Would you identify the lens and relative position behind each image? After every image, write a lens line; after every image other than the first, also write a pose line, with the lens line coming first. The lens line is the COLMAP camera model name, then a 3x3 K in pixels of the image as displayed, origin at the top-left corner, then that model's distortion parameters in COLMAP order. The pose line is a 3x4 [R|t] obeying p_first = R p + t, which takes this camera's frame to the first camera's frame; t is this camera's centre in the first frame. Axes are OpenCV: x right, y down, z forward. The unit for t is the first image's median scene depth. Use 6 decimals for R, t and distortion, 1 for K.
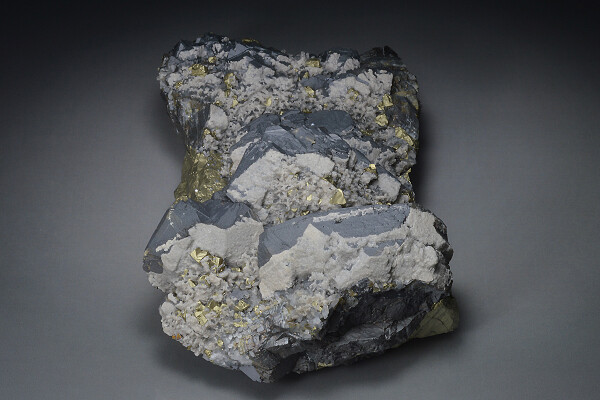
lens RADIAL K [[1730.2, 0, 300.0], [0, 1730.2, 199.7], [0, 0, 1]] dist [-0.019539, 0.000000]
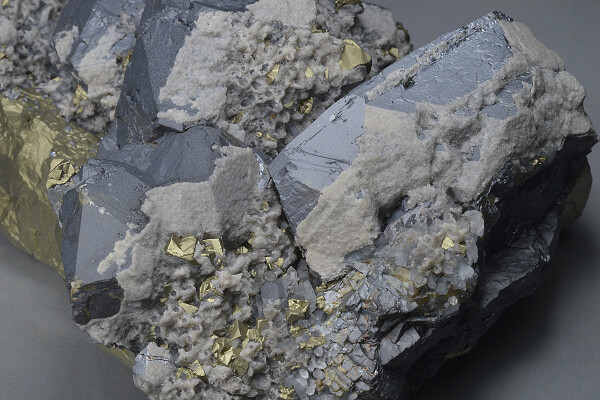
lens RADIAL K [[1730.2, 0, 300.3], [0, 1730.2, 200.6], [0, 0, 1]] dist [-0.019539, 0.000000]
pose [[0.851457, -0.358529, 0.382725, -0.211658], [0.357657, 0.930738, 0.076210, -0.005674], [-0.383540, 0.071995, 0.920714, 0.528950]]
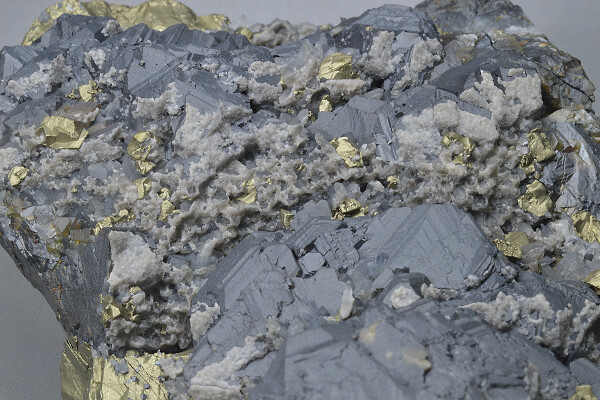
lens RADIAL K [[1730.2, 0, 300.3], [0, 1730.2, 199.8], [0, 0, 1]] dist [-0.019539, 0.000000]
pose [[0.986907, -0.147610, 0.065009, -0.036699], [0.136110, 0.978438, 0.155347, -0.129248], [-0.086538, -0.144465, 0.985719, 0.680215]]
